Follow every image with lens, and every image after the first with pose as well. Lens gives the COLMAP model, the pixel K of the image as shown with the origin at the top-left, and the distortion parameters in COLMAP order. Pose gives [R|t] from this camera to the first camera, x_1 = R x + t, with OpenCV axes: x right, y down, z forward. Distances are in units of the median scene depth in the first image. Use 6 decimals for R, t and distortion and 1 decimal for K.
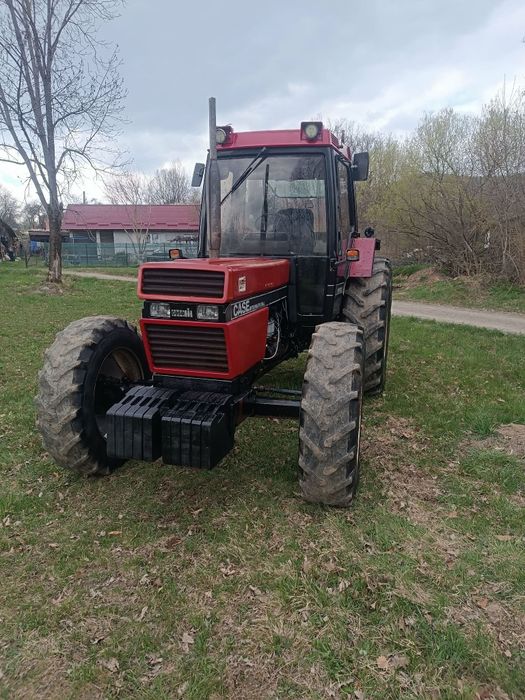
lens RADIAL K [[511.2, 0, 262.5], [0, 511.2, 350.0], [0, 0, 1]] dist [0.014396, -0.002084]
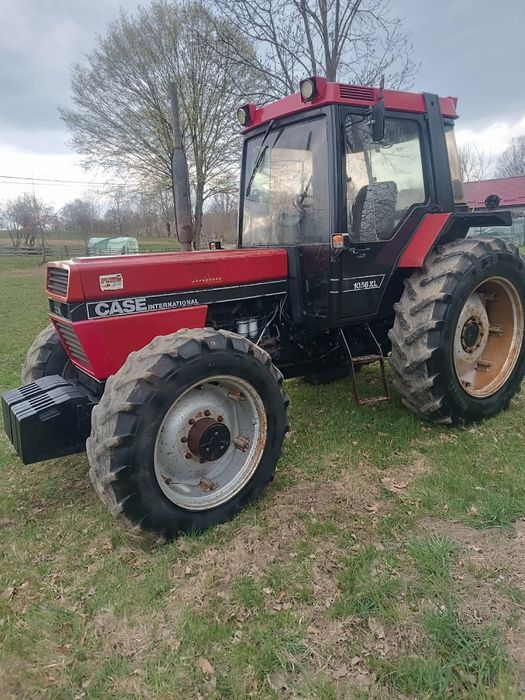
lens RADIAL K [[511.2, 0, 262.5], [0, 511.2, 350.0], [0, 0, 1]] dist [0.014396, -0.002084]
pose [[0.766690, 0.087026, -0.636092, 0.800342], [-0.066906, 0.996206, 0.055651, -0.073641], [0.638522, -0.000109, 0.769603, 0.437822]]
